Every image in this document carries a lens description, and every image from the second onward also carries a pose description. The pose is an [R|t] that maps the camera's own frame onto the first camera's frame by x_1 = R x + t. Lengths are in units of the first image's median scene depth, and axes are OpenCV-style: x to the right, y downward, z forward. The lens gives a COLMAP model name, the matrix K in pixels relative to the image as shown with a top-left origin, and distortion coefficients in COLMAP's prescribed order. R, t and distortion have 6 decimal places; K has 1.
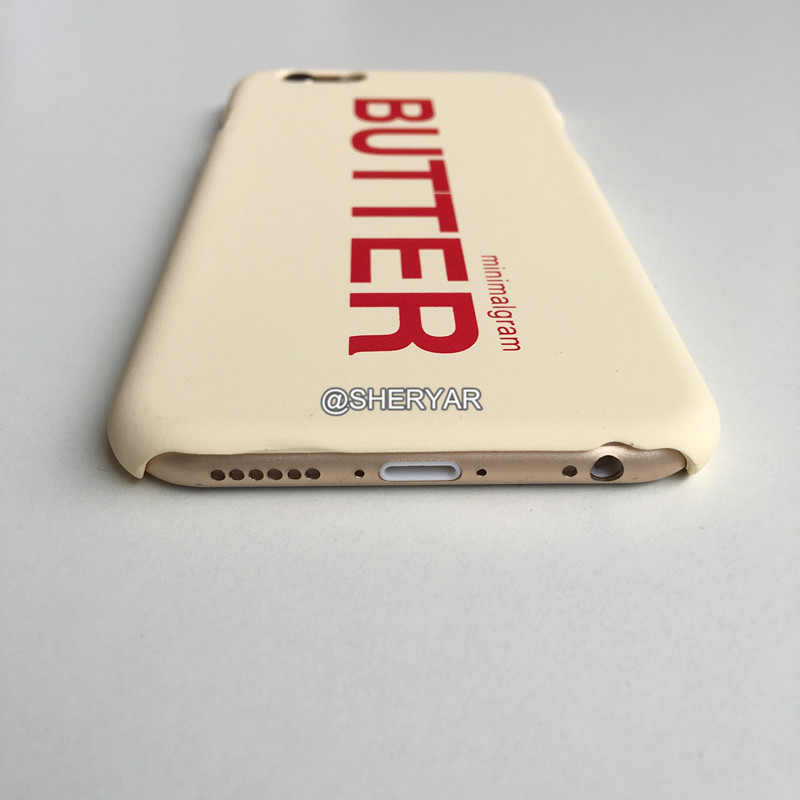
lens RADIAL K [[897.0, 0, 400.0], [0, 897.0, 400.0], [0, 0, 1]] dist [0.021829, -0.014327]
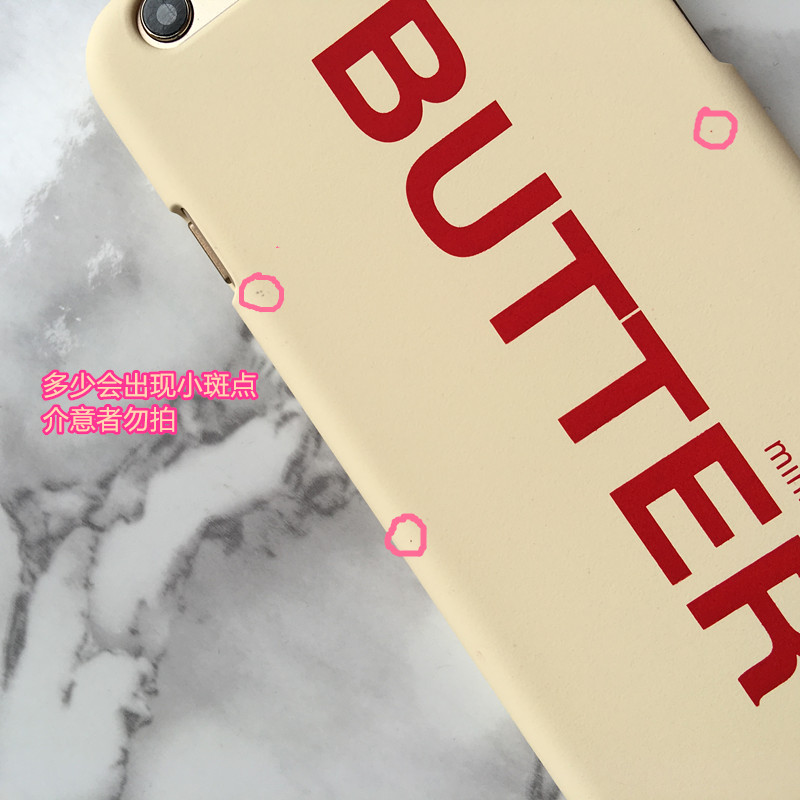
lens RADIAL K [[897.0, 0, 400.0], [0, 897.0, 400.0], [0, 0, 1]] dist [0.021829, -0.014327]
pose [[0.836277, -0.534572, -0.121959, -0.069597], [0.406659, 0.455498, 0.791928, -0.989694], [-0.367791, -0.711866, 0.598311, 0.631614]]
